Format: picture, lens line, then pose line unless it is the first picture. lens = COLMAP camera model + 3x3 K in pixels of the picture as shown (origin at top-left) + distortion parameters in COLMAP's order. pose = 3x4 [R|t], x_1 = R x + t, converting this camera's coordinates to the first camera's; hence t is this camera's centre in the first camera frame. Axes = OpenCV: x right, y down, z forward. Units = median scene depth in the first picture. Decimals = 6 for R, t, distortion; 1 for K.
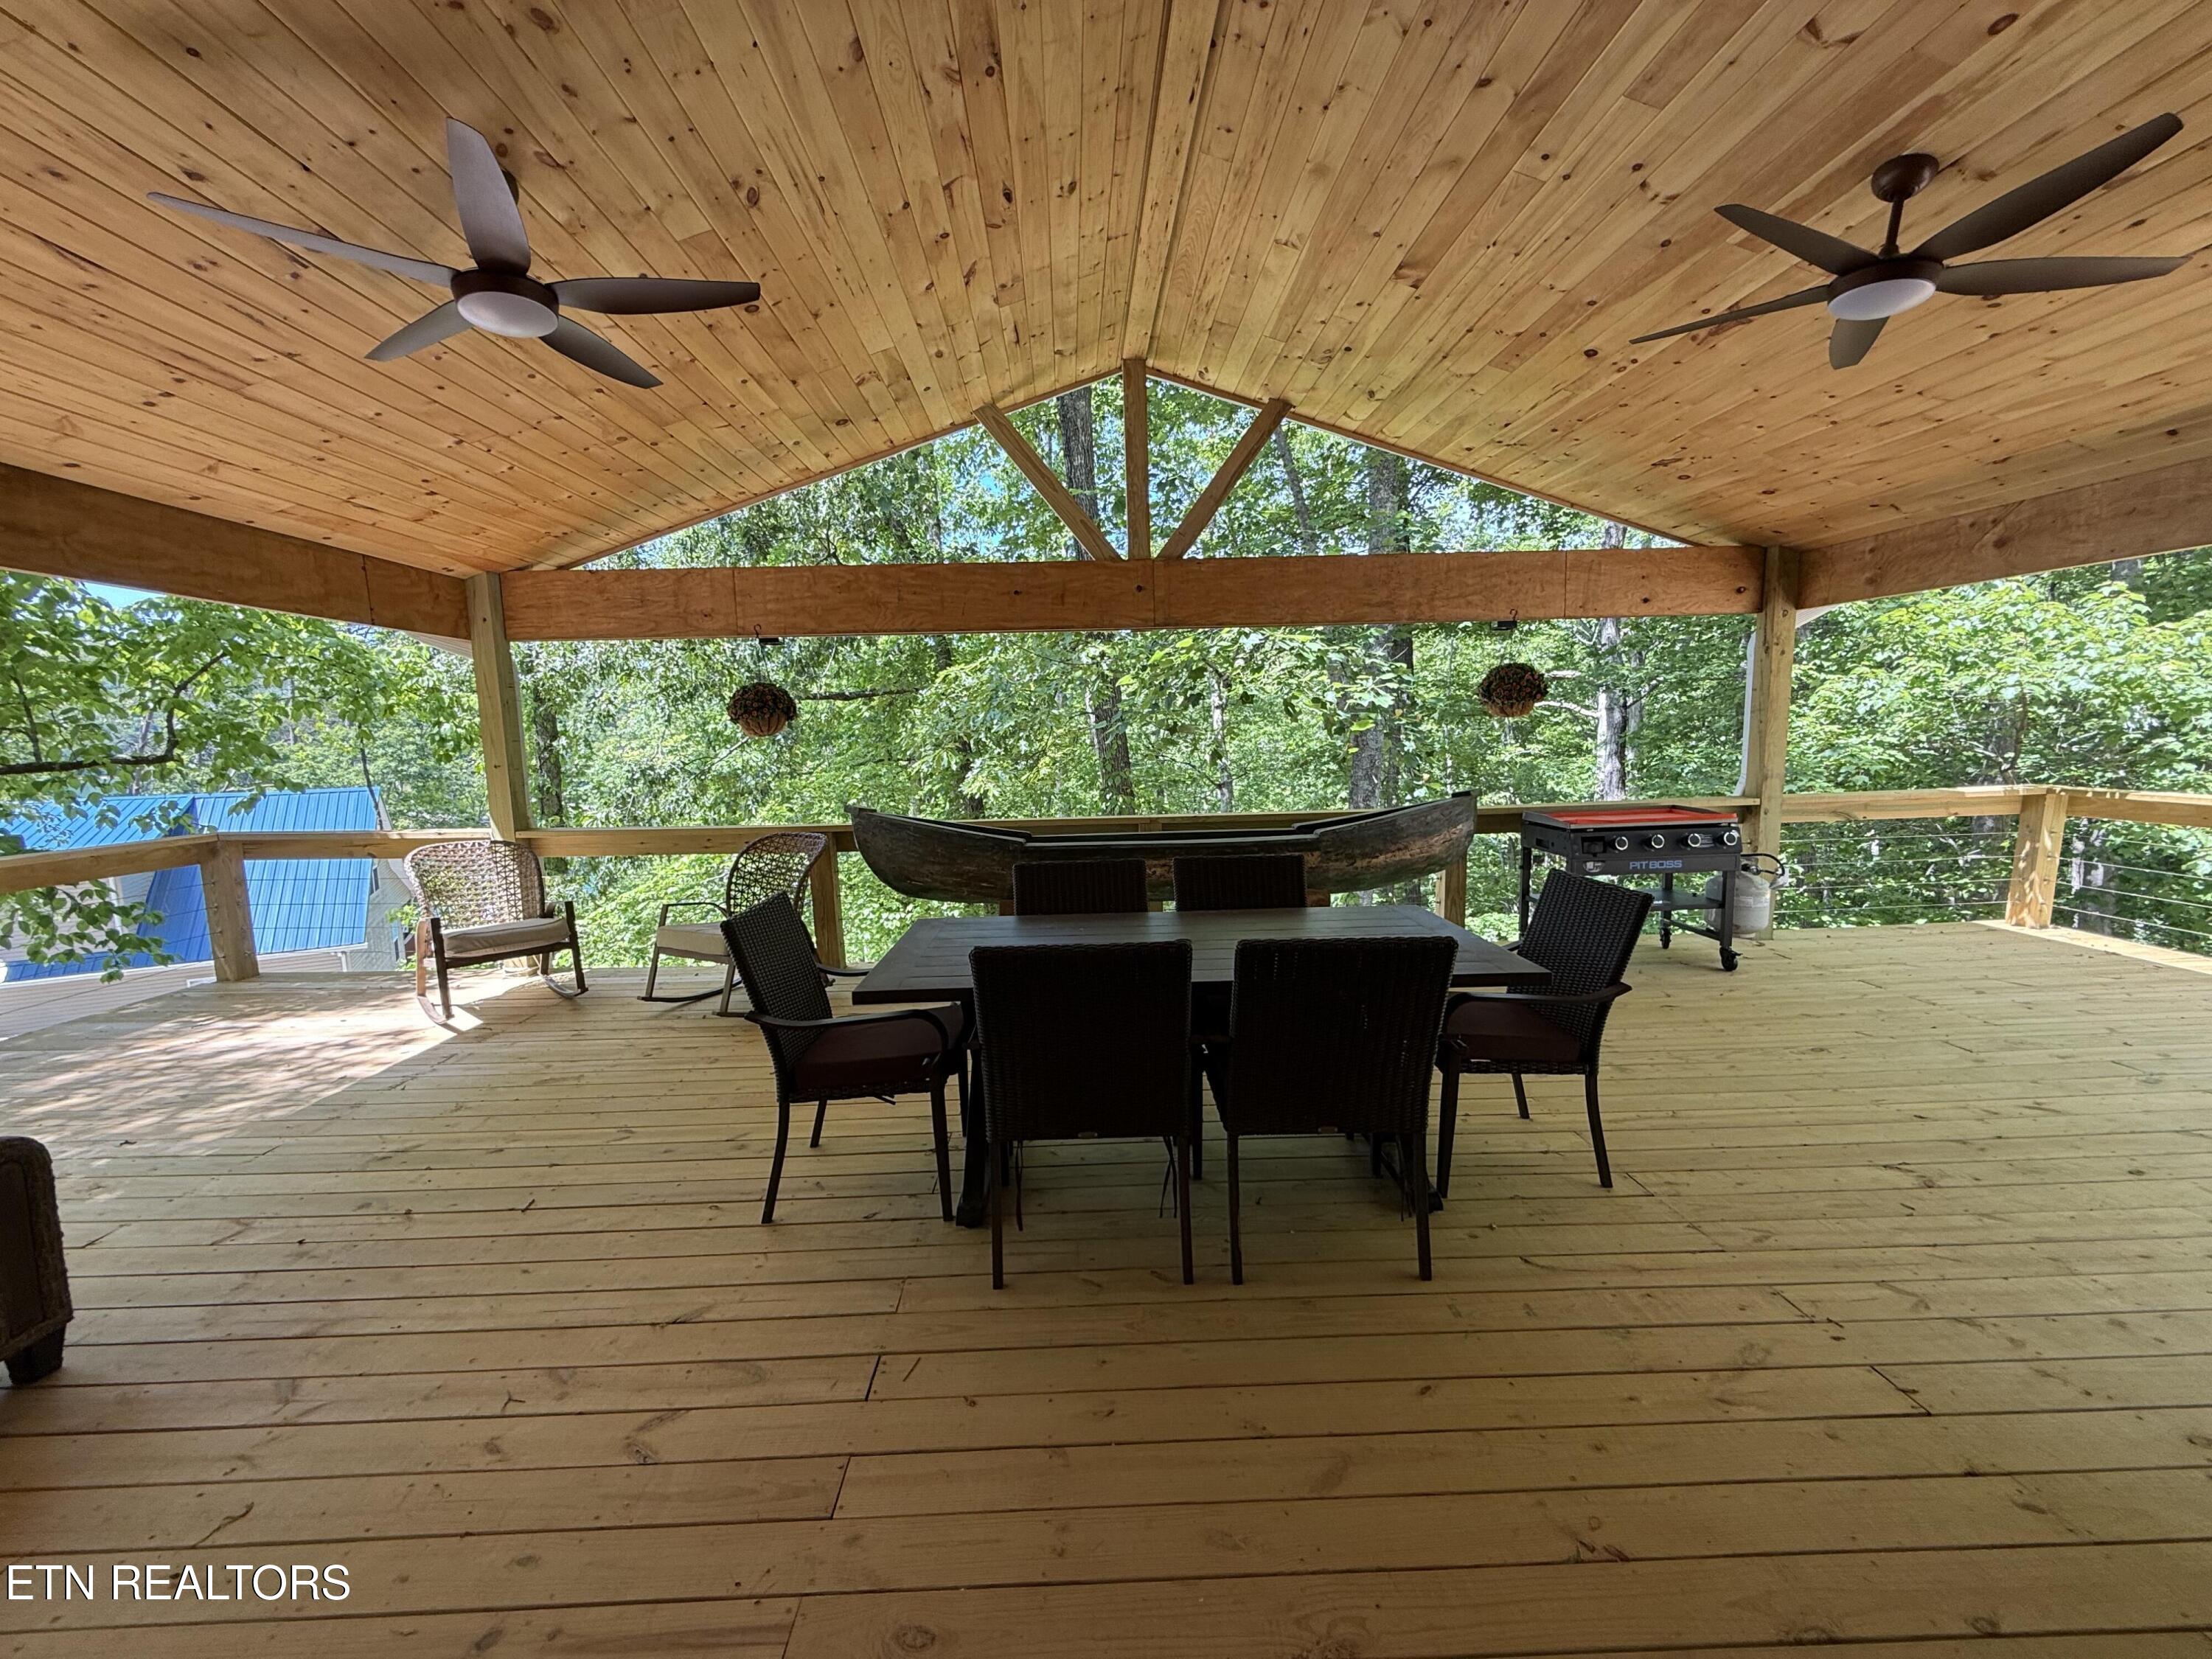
lens RADIAL K [[881.3, 0, 1100.3], [0, 881.3, 828.2], [0, 0, 1]] dist [0.003265, -0.000023]
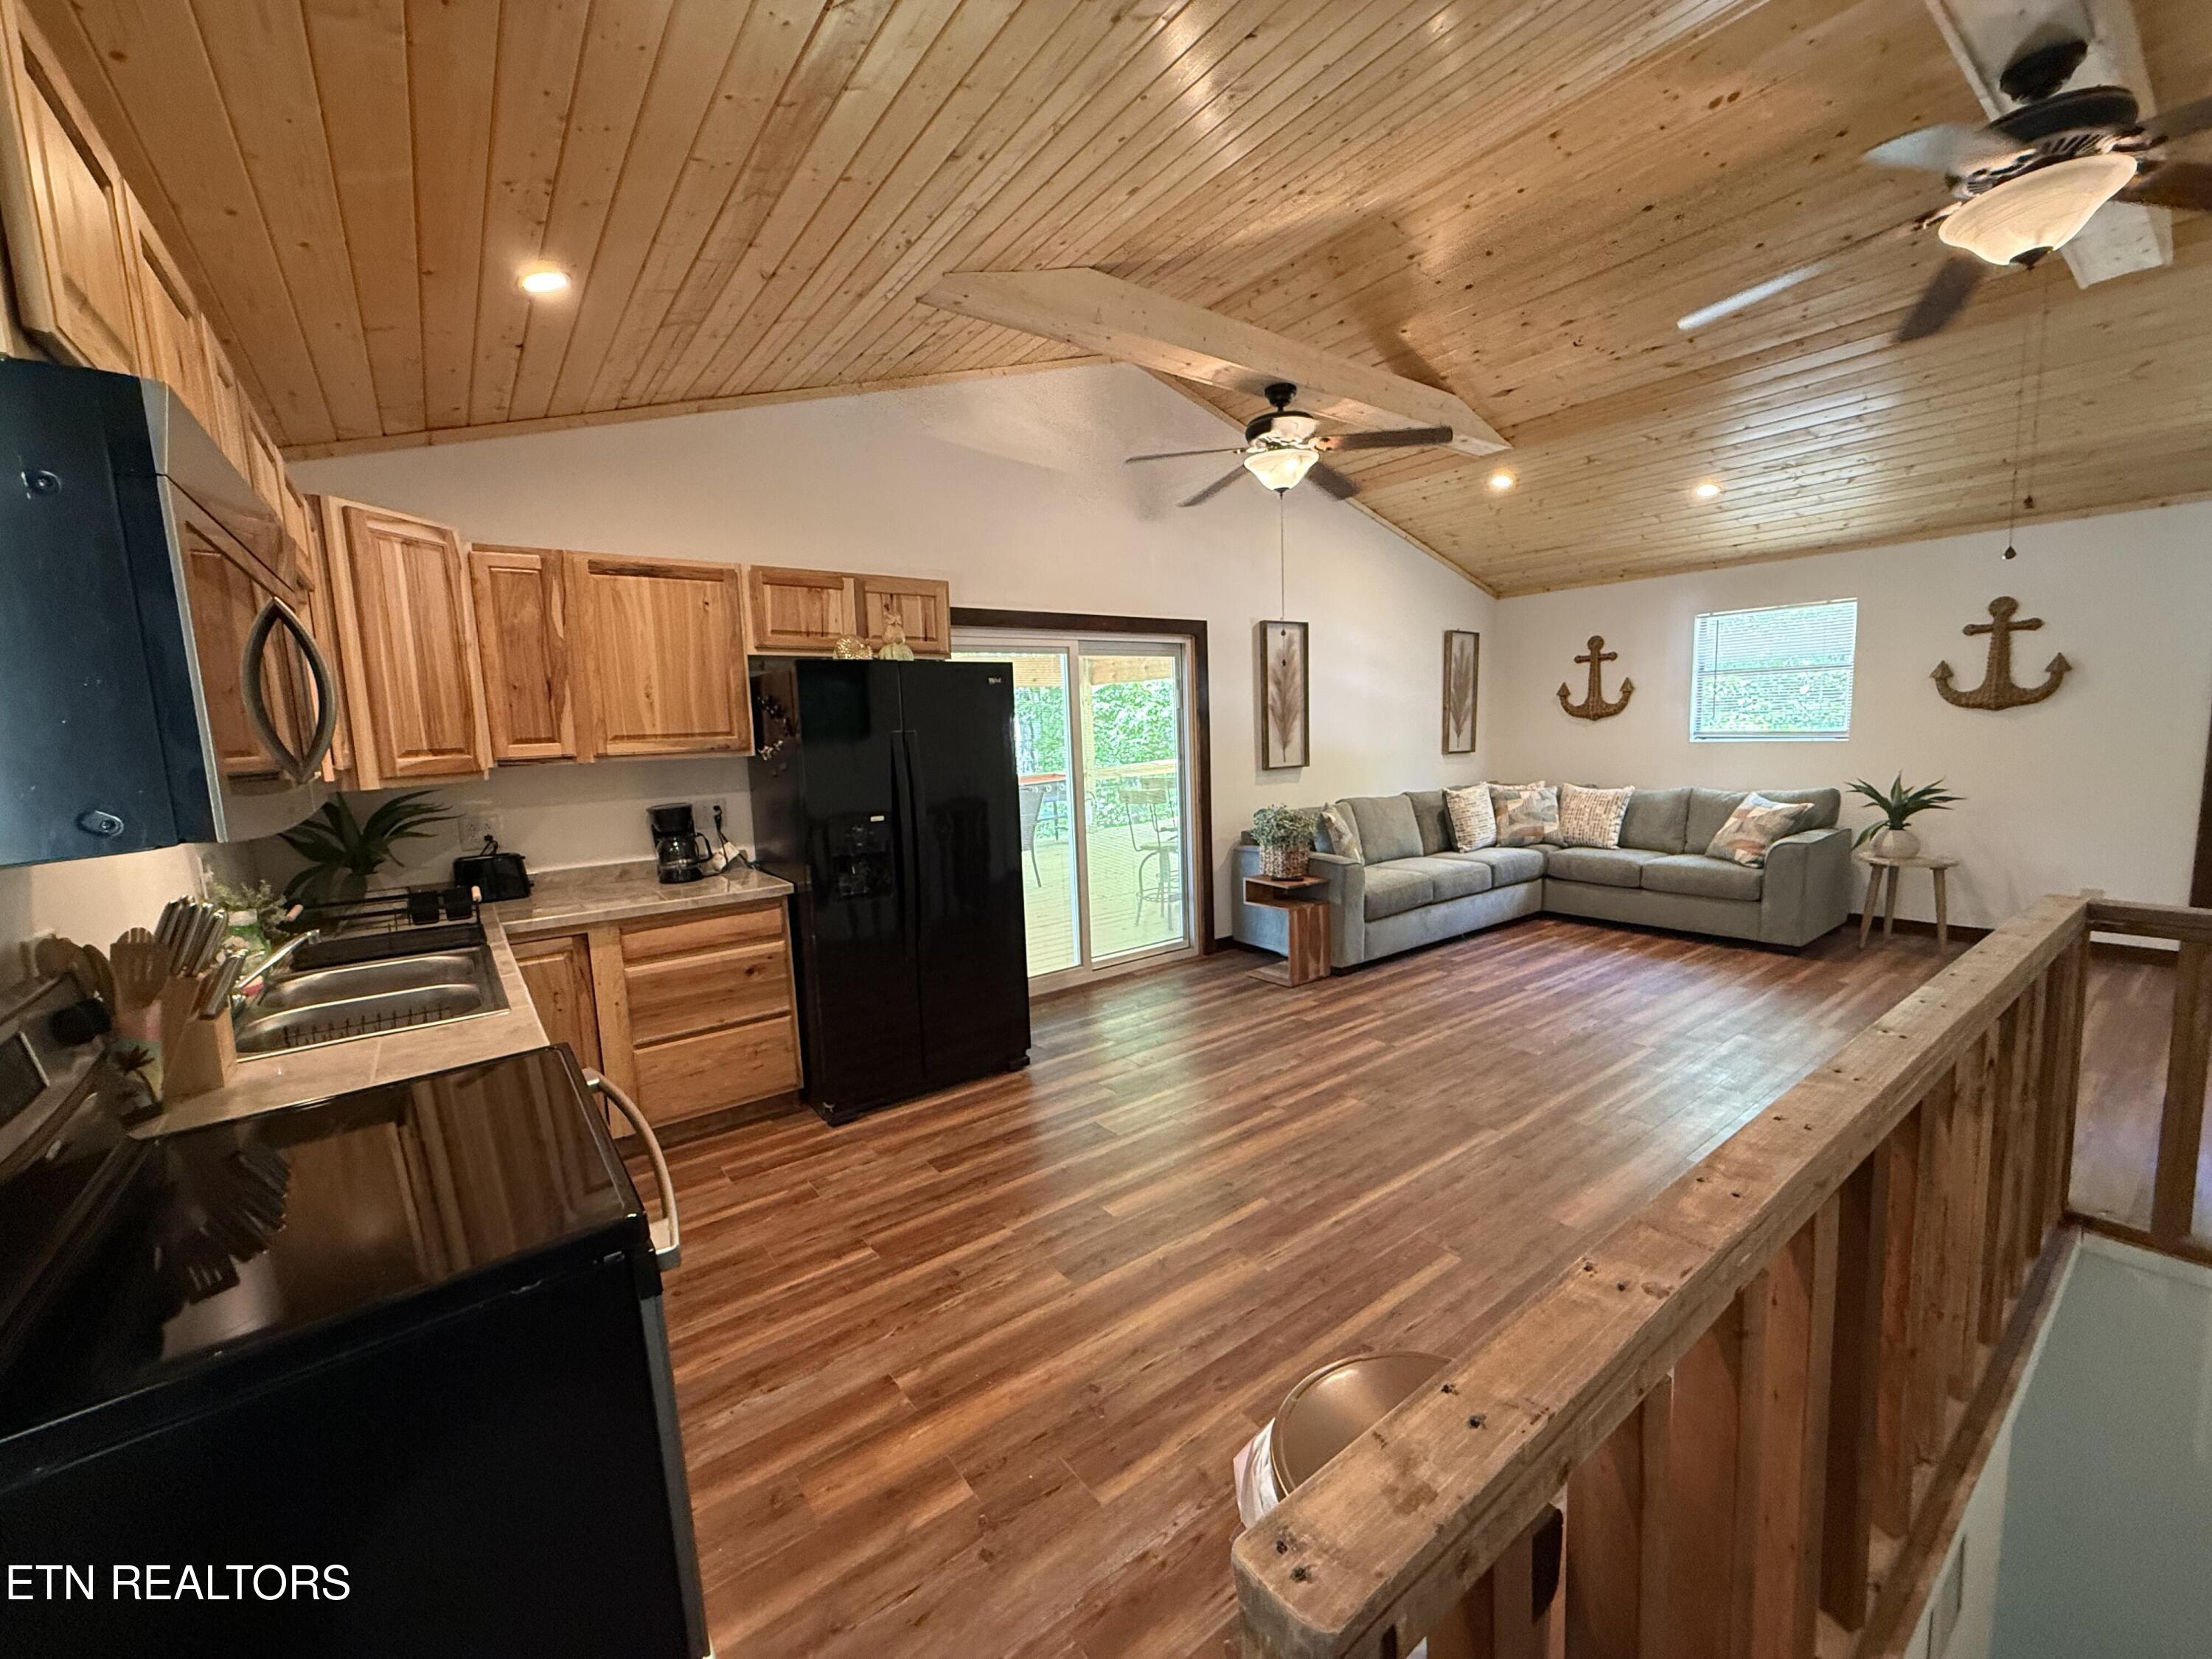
lens RADIAL K [[881.3, 0, 1097.5], [0, 881.3, 827.6], [0, 0, 1]] dist [0.003265, -0.000023]
pose [[0.820275, -0.071280, 0.567511, -0.379480], [0.079498, 0.996782, 0.010291, 0.073892], [-0.566418, 0.036675, 0.823301, -0.633168]]
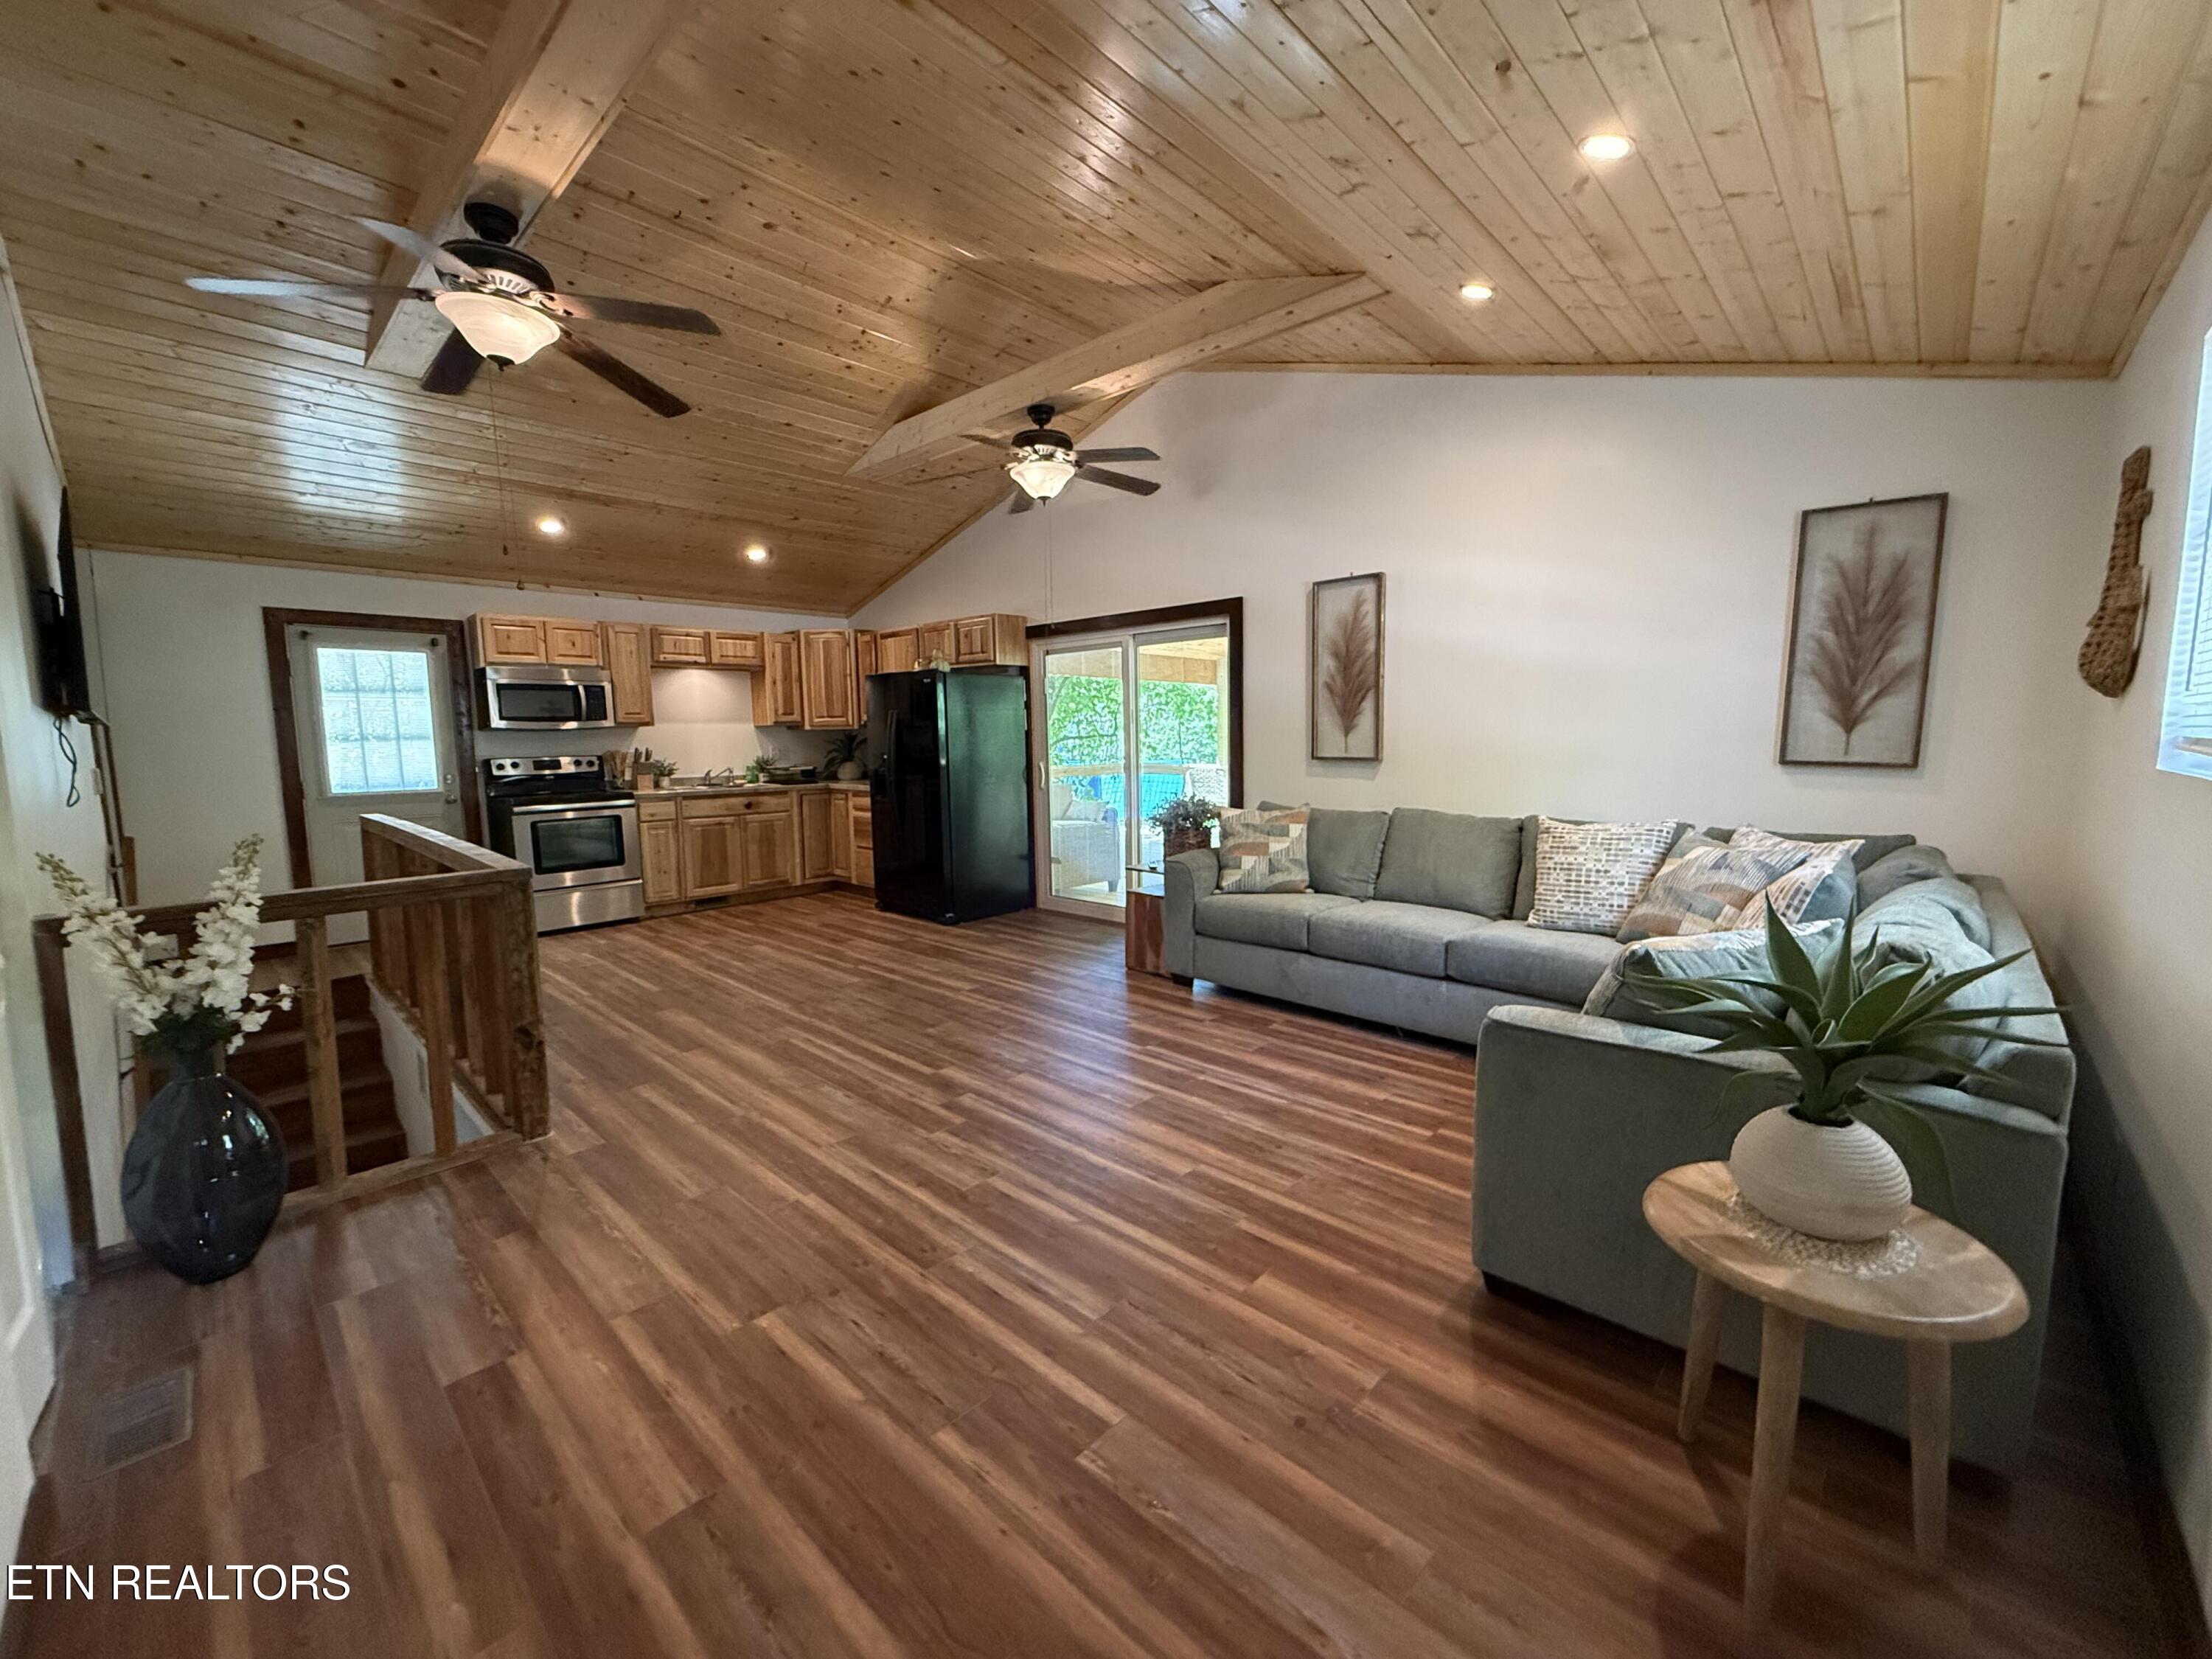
lens RADIAL K [[881.3, 0, 1093.5], [0, 881.3, 830.7], [0, 0, 1]] dist [0.003265, -0.000023]
pose [[0.704009, 0.095527, -0.703737, 2.185345], [-0.077399, 0.995330, 0.057680, 0.065398], [0.705961, 0.013861, 0.708116, -0.714020]]
